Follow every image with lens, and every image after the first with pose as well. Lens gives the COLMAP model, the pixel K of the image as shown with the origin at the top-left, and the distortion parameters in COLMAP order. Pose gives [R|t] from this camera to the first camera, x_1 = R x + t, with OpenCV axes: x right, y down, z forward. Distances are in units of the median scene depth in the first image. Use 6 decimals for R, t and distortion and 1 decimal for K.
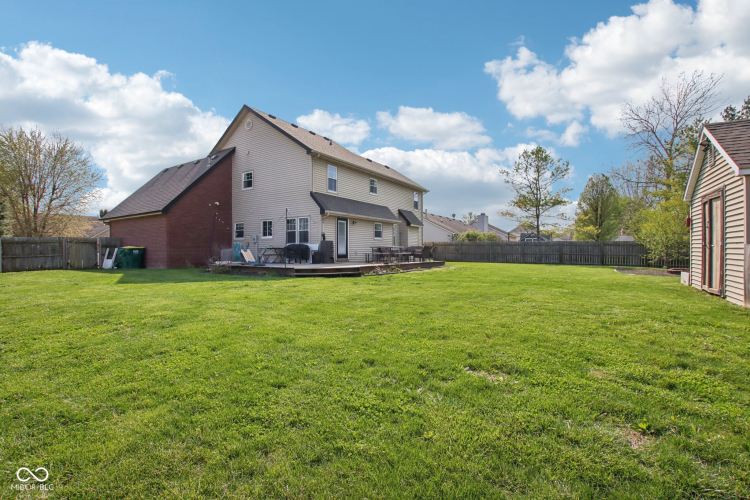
lens RADIAL K [[346.2, 0, 375.0], [0, 346.2, 250.0], [0, 0, 1]] dist [-0.001269, -0.000105]
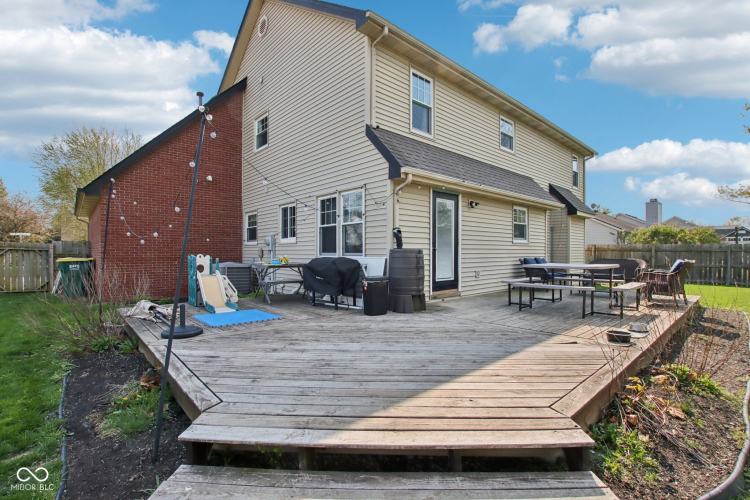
lens RADIAL K [[346.2, 0, 375.0], [0, 346.2, 250.0], [0, 0, 1]] dist [-0.001269, -0.000105]
pose [[0.964652, 0.001223, -0.263525, -0.067123], [-0.000976, 0.999999, 0.001067, -0.024232], [0.263526, -0.000772, 0.964652, 0.578483]]
